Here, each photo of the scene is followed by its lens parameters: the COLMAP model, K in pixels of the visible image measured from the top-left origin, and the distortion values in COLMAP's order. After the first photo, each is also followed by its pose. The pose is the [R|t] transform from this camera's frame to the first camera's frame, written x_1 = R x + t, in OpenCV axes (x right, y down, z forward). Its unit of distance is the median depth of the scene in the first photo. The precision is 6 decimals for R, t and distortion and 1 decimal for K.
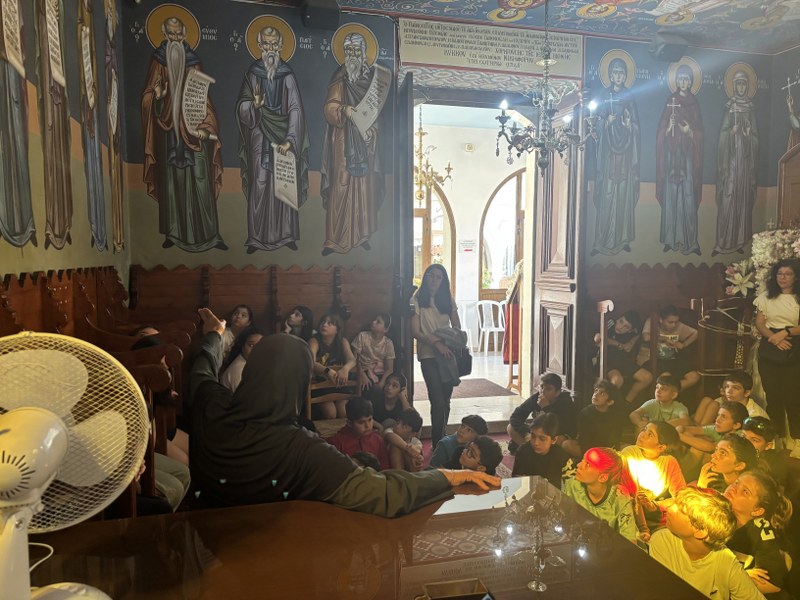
lens RADIAL K [[610.6, 0, 389.9], [0, 610.6, 307.6], [0, 0, 1]] dist [0.059052, -0.053140]
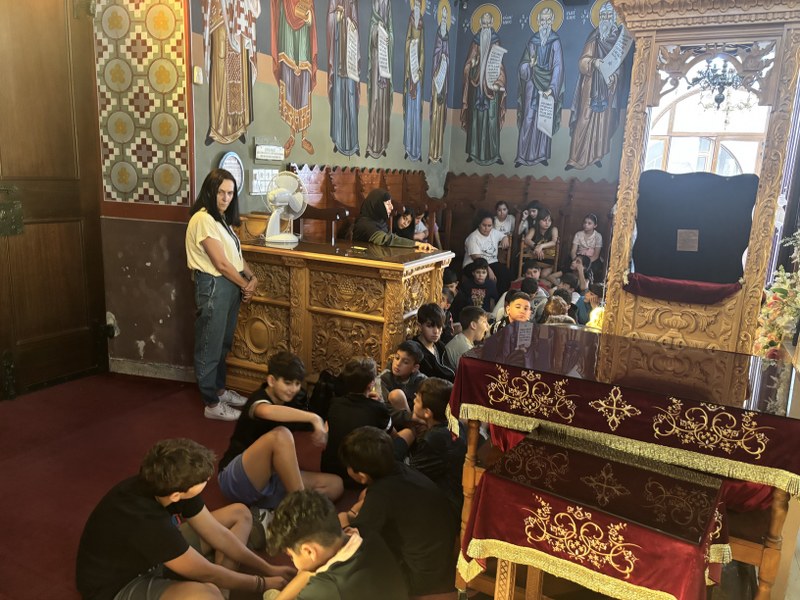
lens RADIAL K [[610.6, 0, 414.4], [0, 610.6, 304.9], [0, 0, 1]] dist [0.059052, -0.053140]
pose [[0.768115, 0.170491, -0.617197, 0.577685], [-0.098311, 0.983873, 0.149429, 0.045337], [0.632720, -0.054101, 0.772489, -0.354674]]
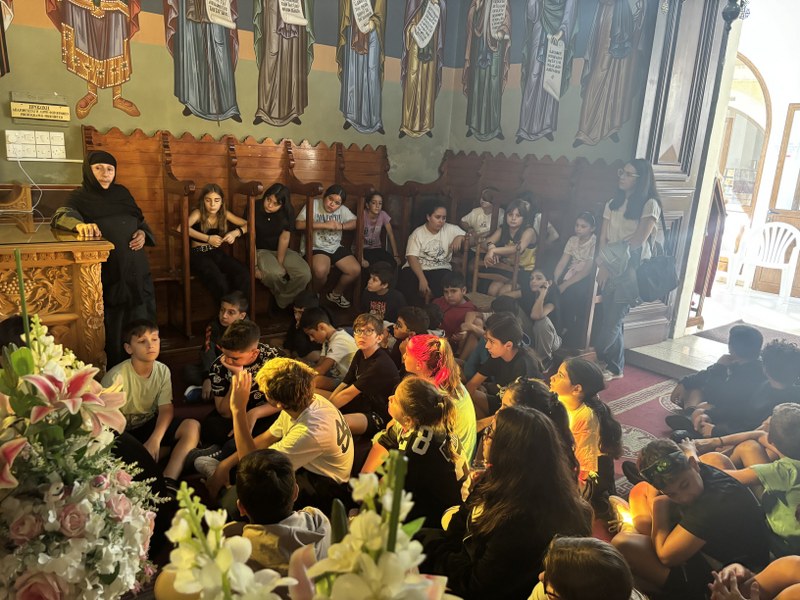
lens RADIAL K [[610.6, 0, 401.1], [0, 610.6, 307.2], [0, 0, 1]] dist [0.059052, -0.053140]
pose [[0.414387, 0.250839, -0.874851, 0.744426], [-0.133440, 0.967625, 0.214233, -0.010729], [0.900265, 0.027965, 0.434443, 0.334269]]
